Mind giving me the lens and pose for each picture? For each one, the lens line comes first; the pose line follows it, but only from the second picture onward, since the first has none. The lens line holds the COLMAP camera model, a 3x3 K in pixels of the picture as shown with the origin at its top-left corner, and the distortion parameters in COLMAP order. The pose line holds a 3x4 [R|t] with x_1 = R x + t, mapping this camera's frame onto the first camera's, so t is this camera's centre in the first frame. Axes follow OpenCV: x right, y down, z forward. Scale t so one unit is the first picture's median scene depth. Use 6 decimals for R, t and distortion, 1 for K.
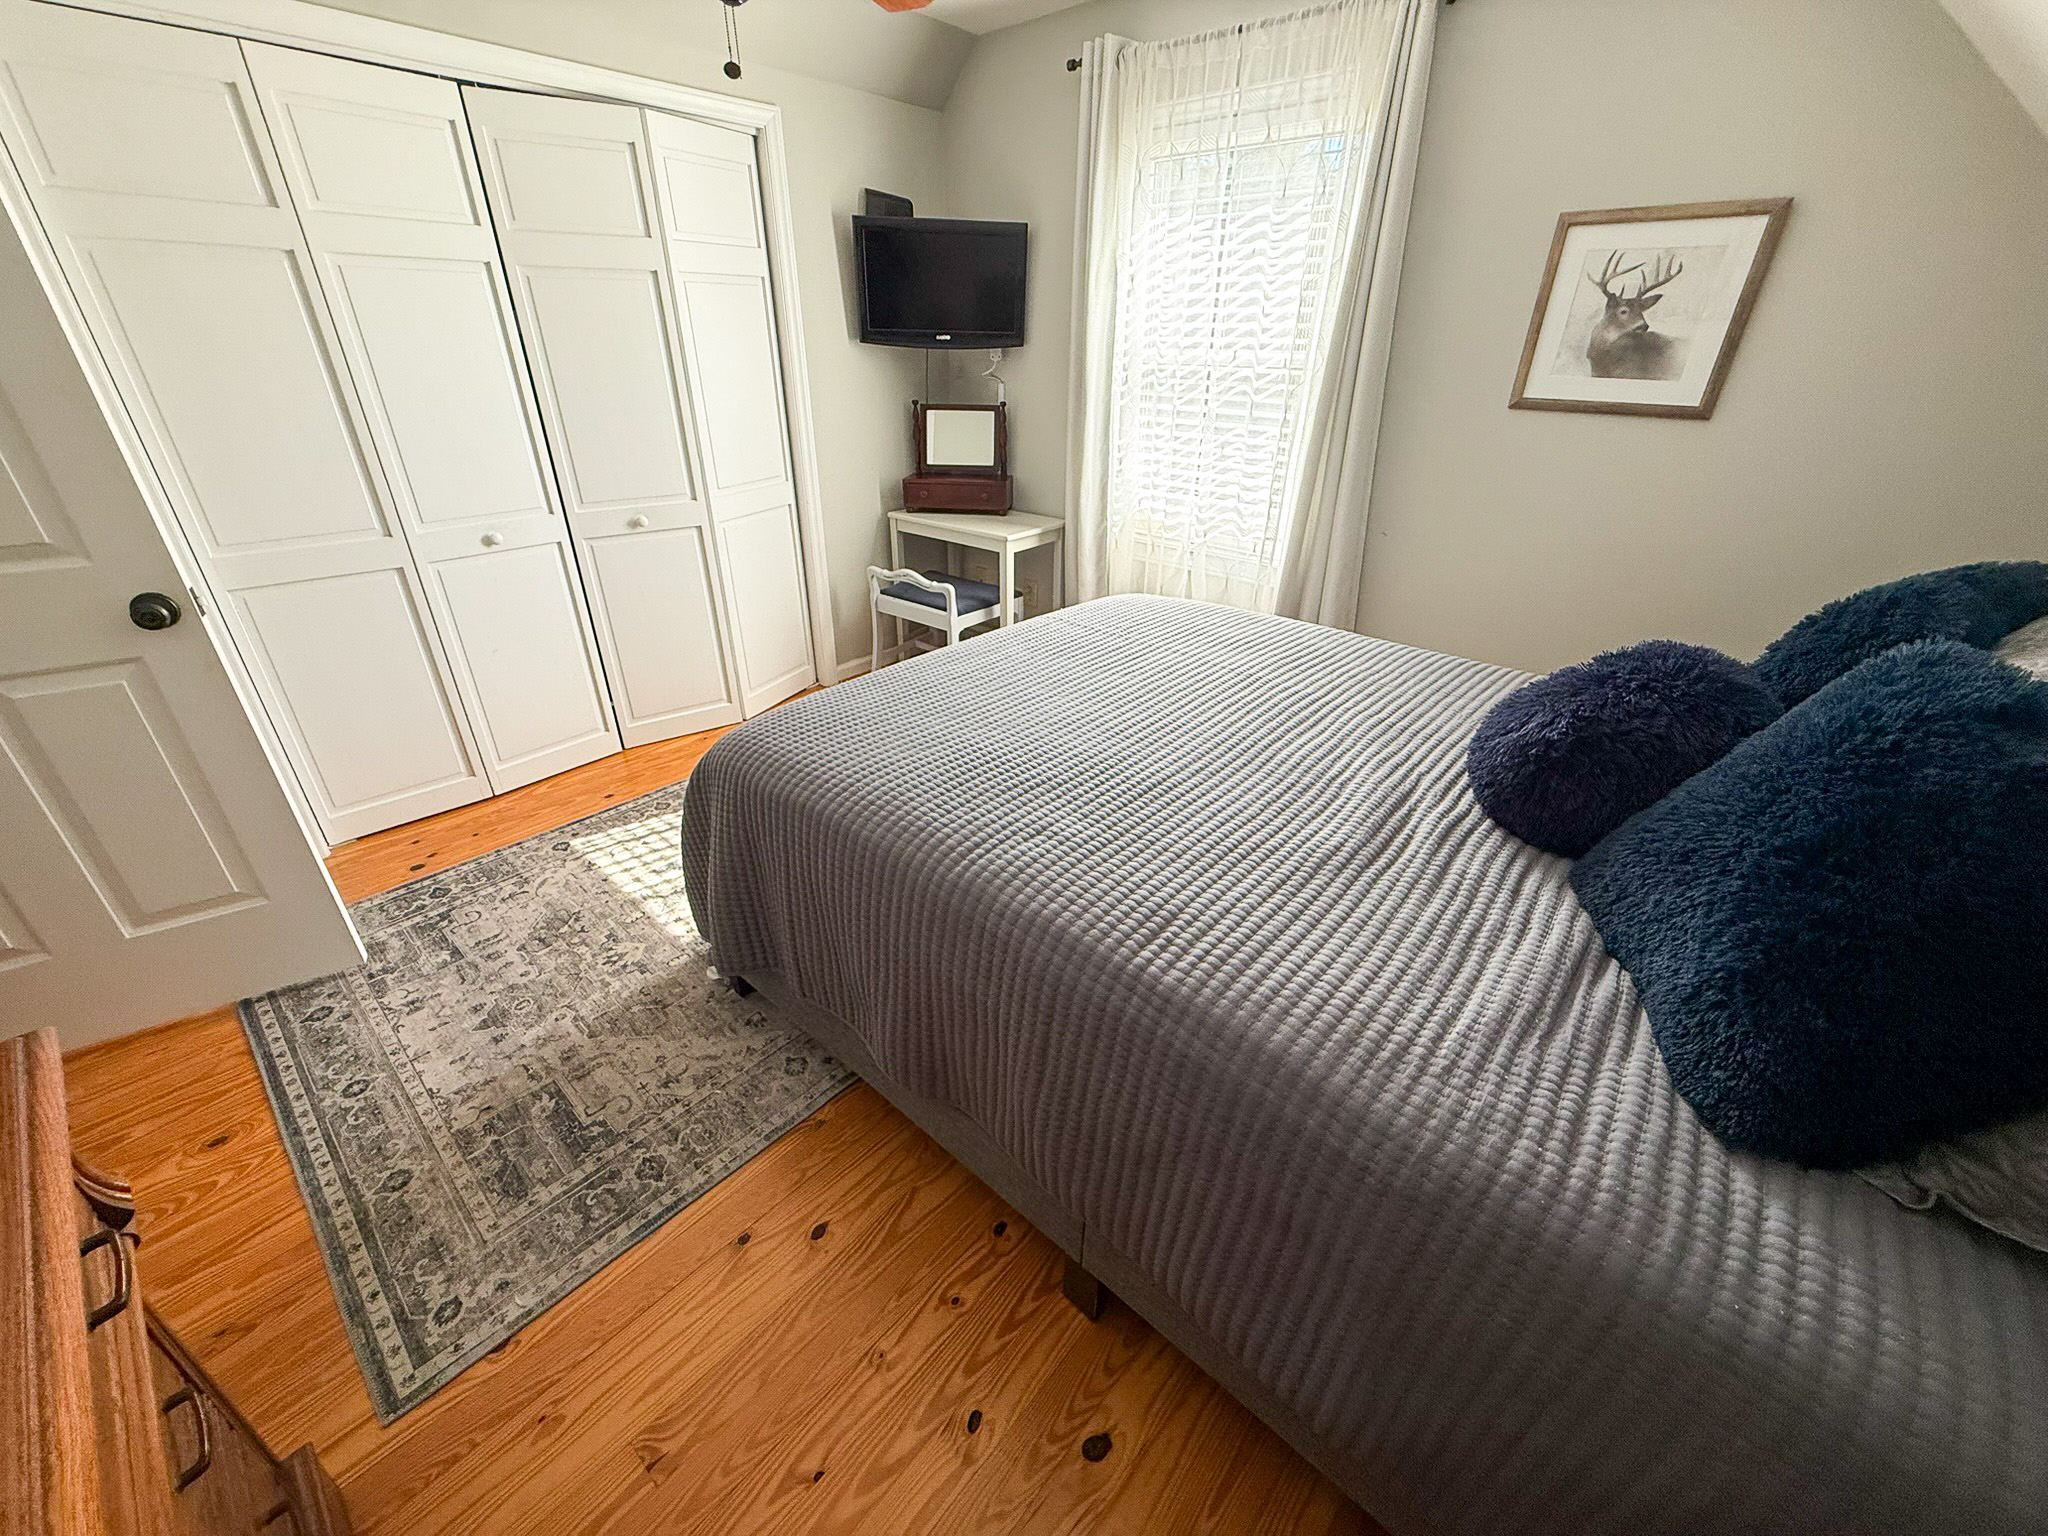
lens RADIAL K [[815.1, 0, 1005.2], [0, 815.1, 763.9], [0, 0, 1]] dist [0.000867, -0.001092]
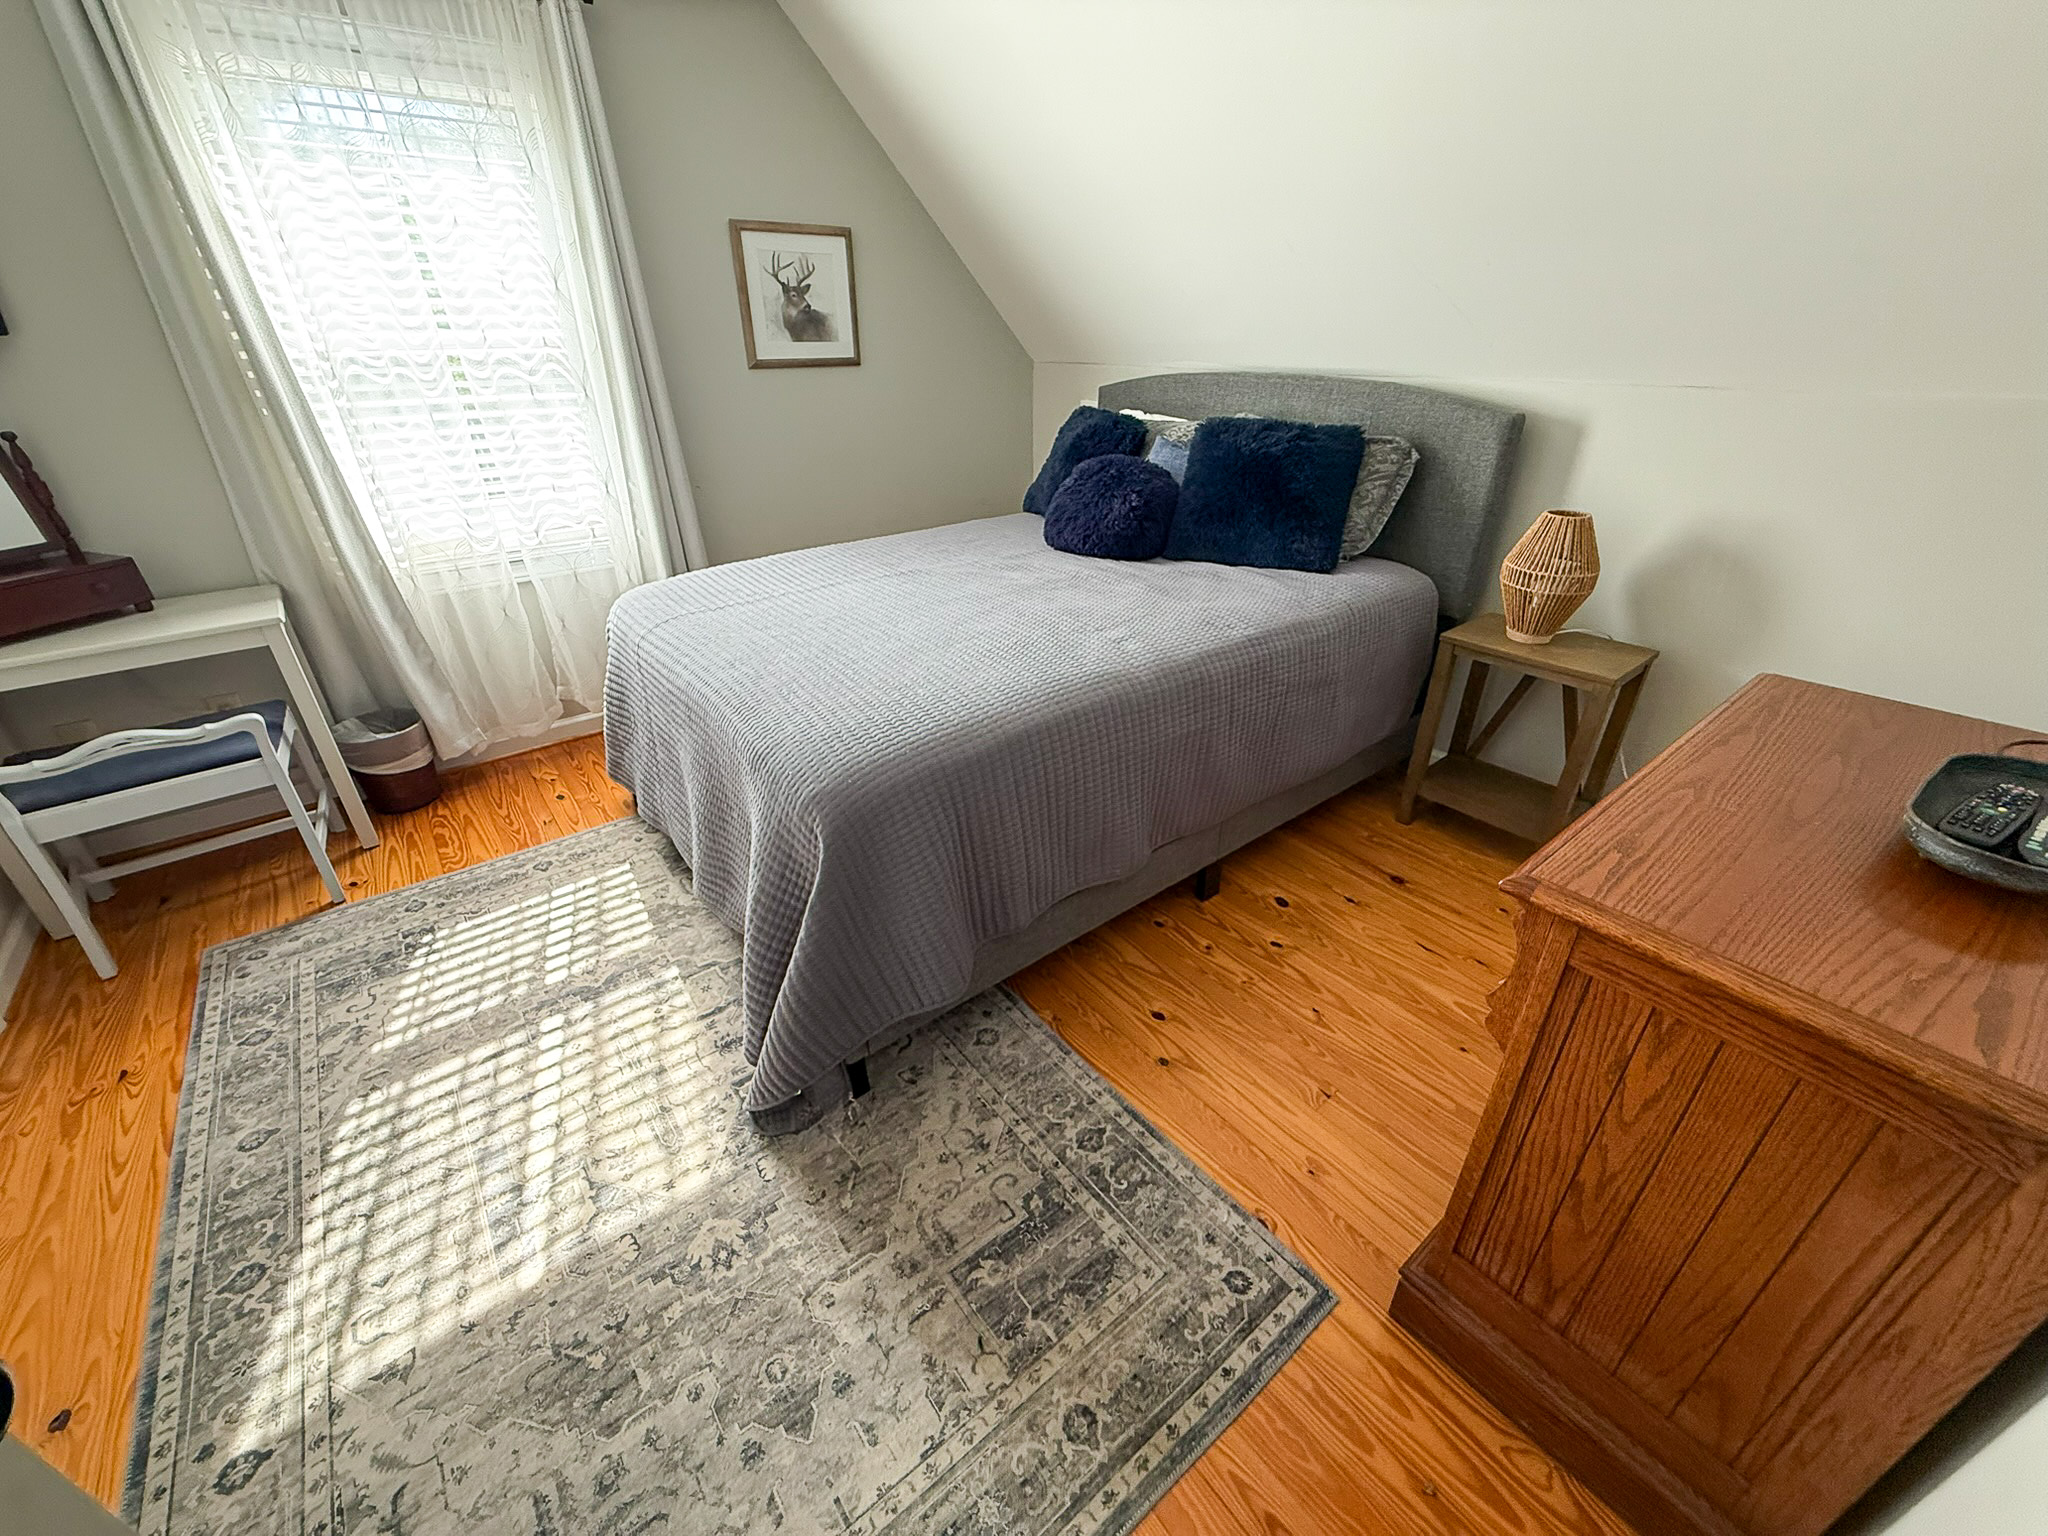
lens RADIAL K [[815.1, 0, 1019.6], [0, 815.1, 772.3], [0, 0, 1]] dist [0.000867, -0.001092]
pose [[0.167031, -0.480332, 0.861036, -1.067150], [0.467284, 0.807559, 0.359852, -0.264532], [-0.868185, 0.342242, 0.359339, 0.544796]]
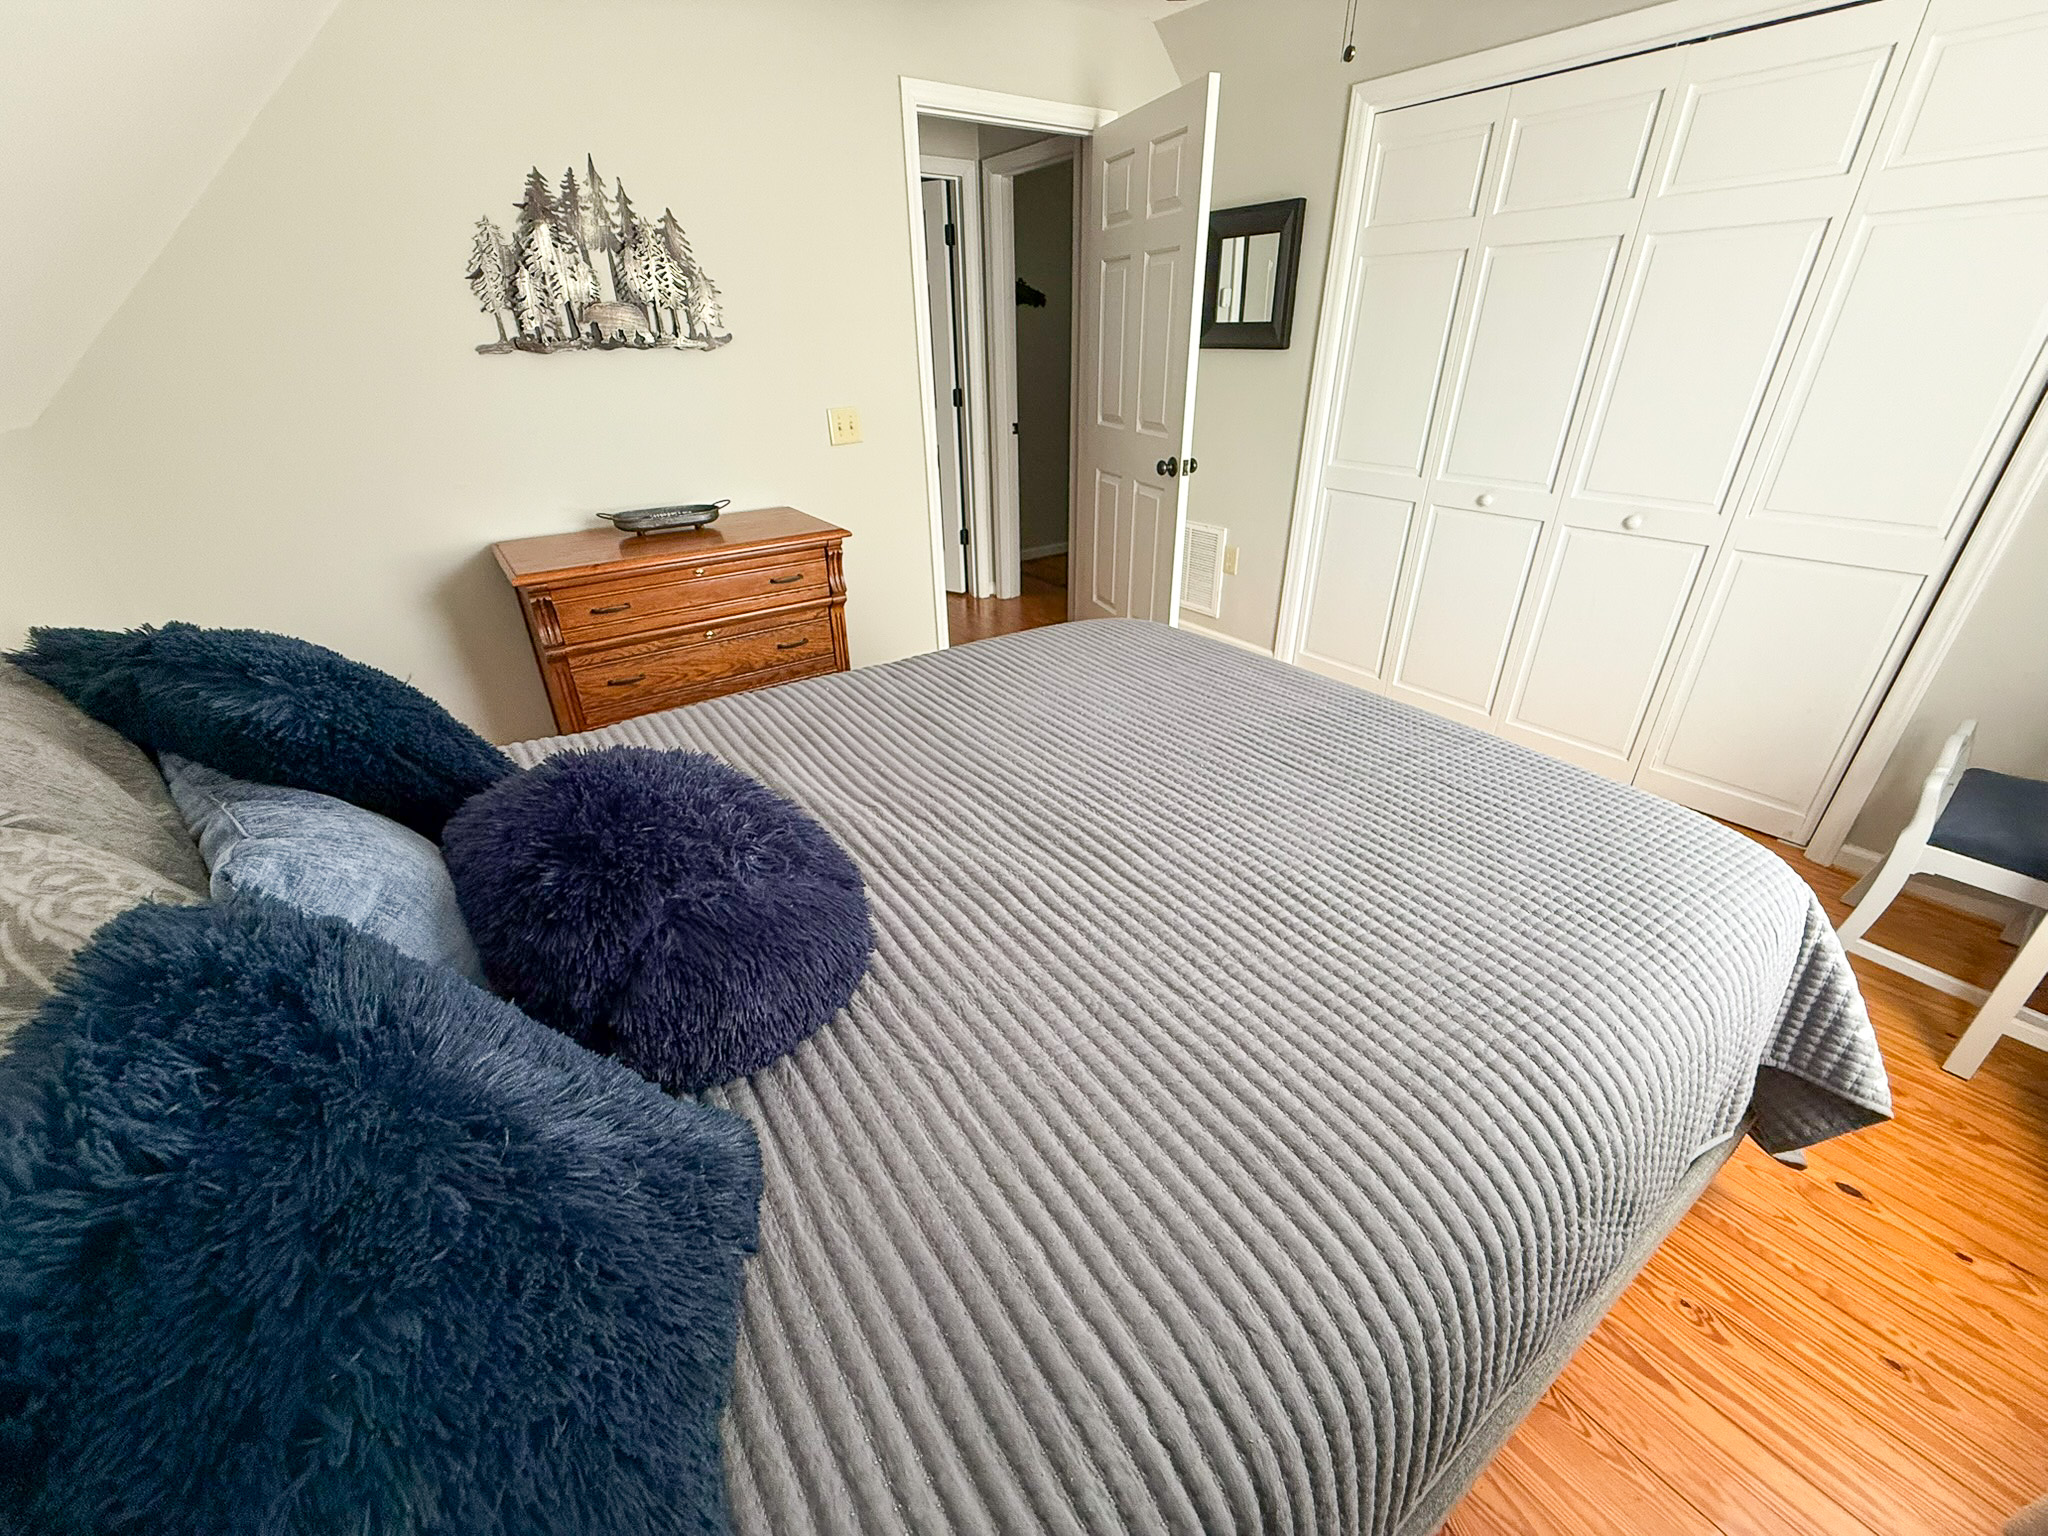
lens RADIAL K [[815.1, 0, 1020.2], [0, 815.1, 768.7], [0, 0, 1]] dist [0.000867, -0.001092]
pose [[-0.208029, 0.458428, -0.864042, 0.980375], [-0.437638, 0.746390, 0.501373, -0.454832], [0.874756, 0.482437, 0.045355, 0.932481]]
